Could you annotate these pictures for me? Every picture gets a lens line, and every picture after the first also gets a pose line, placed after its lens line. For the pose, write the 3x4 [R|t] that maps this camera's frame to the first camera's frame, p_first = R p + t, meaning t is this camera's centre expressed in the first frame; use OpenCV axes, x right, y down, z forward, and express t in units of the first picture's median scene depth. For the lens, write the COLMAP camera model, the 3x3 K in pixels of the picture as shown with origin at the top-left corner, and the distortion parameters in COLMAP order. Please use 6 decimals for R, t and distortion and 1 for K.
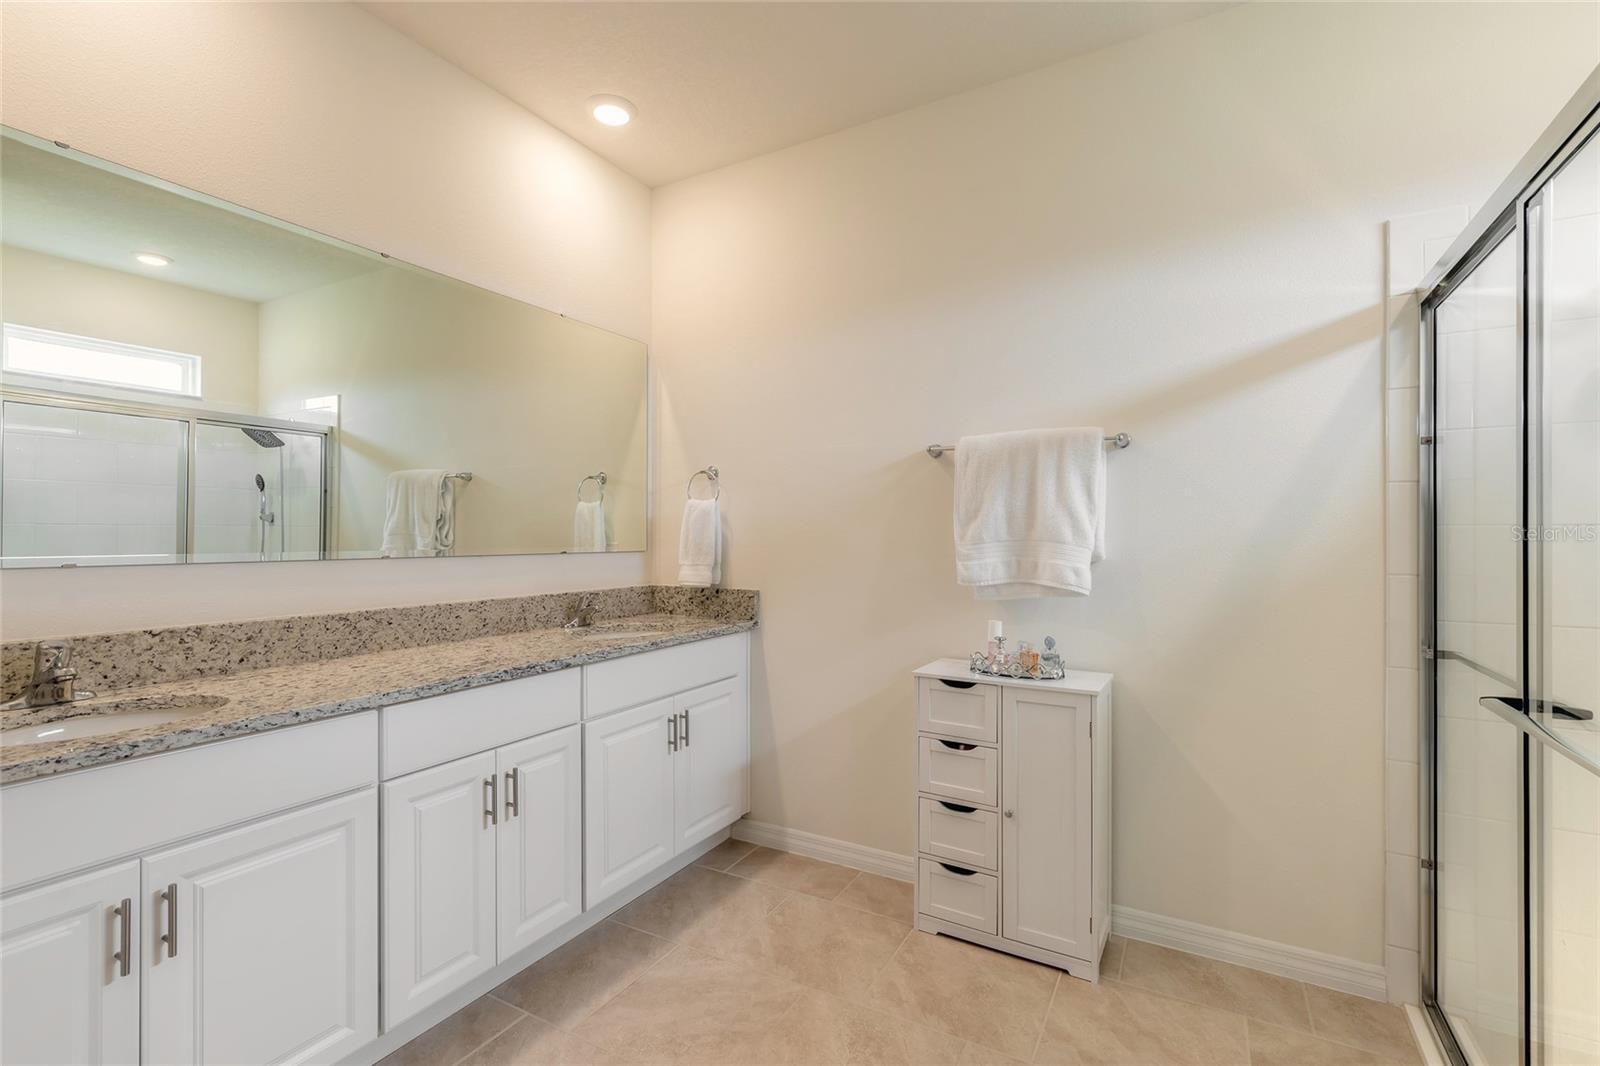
lens RADIAL K [[721.5, 0, 797.1], [0, 721.5, 539.2], [0, 0, 1]] dist [0.003313, 0.000501]
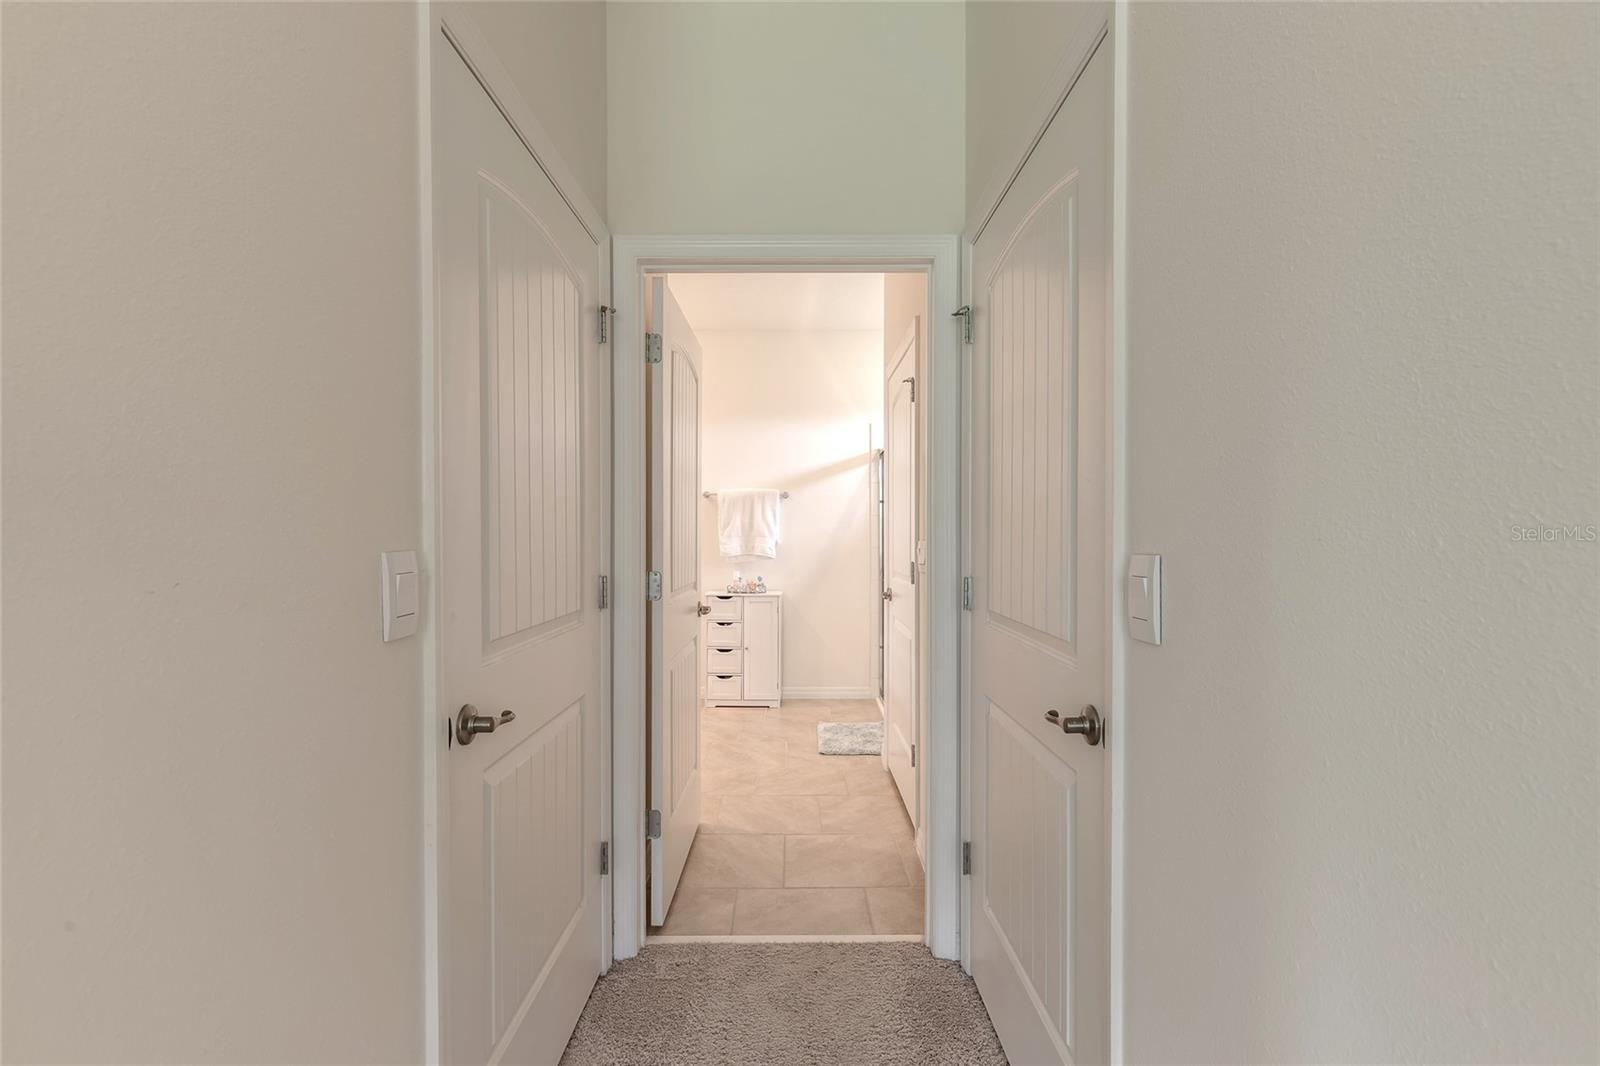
lens RADIAL K [[721.5, 0, 797.1], [0, 721.5, 539.2], [0, 0, 1]] dist [0.003313, 0.000501]
pose [[0.870051, -0.003254, 0.492951, -0.646984], [0.000054, 0.999979, 0.006506, -0.003073], [-0.492962, -0.005634, 0.870033, -1.026055]]
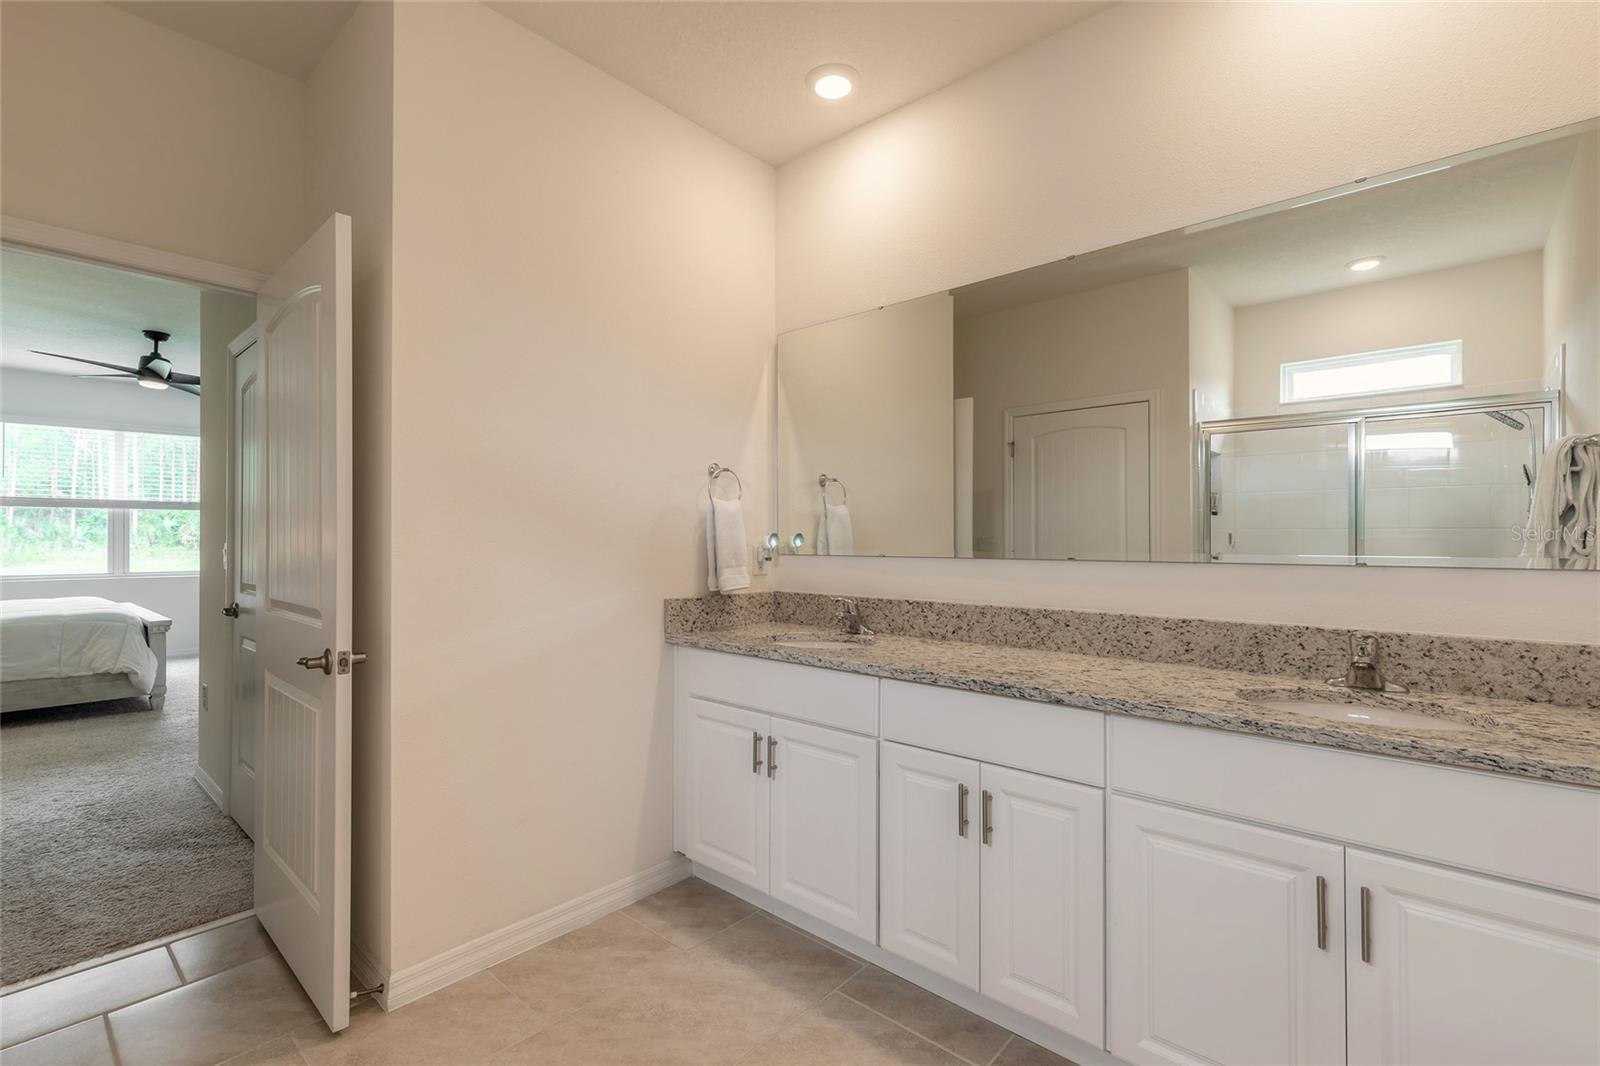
lens RADIAL K [[693.4, 0, 800.0], [0, 693.4, 533.0], [0, 0, 1]] dist [-0.001389, -0.000387]
pose [[-0.197066, -0.010304, -0.980336, 0.572804], [-0.006103, 0.999938, -0.009284, -0.001285], [0.980371, 0.004154, -0.197117, 1.031140]]
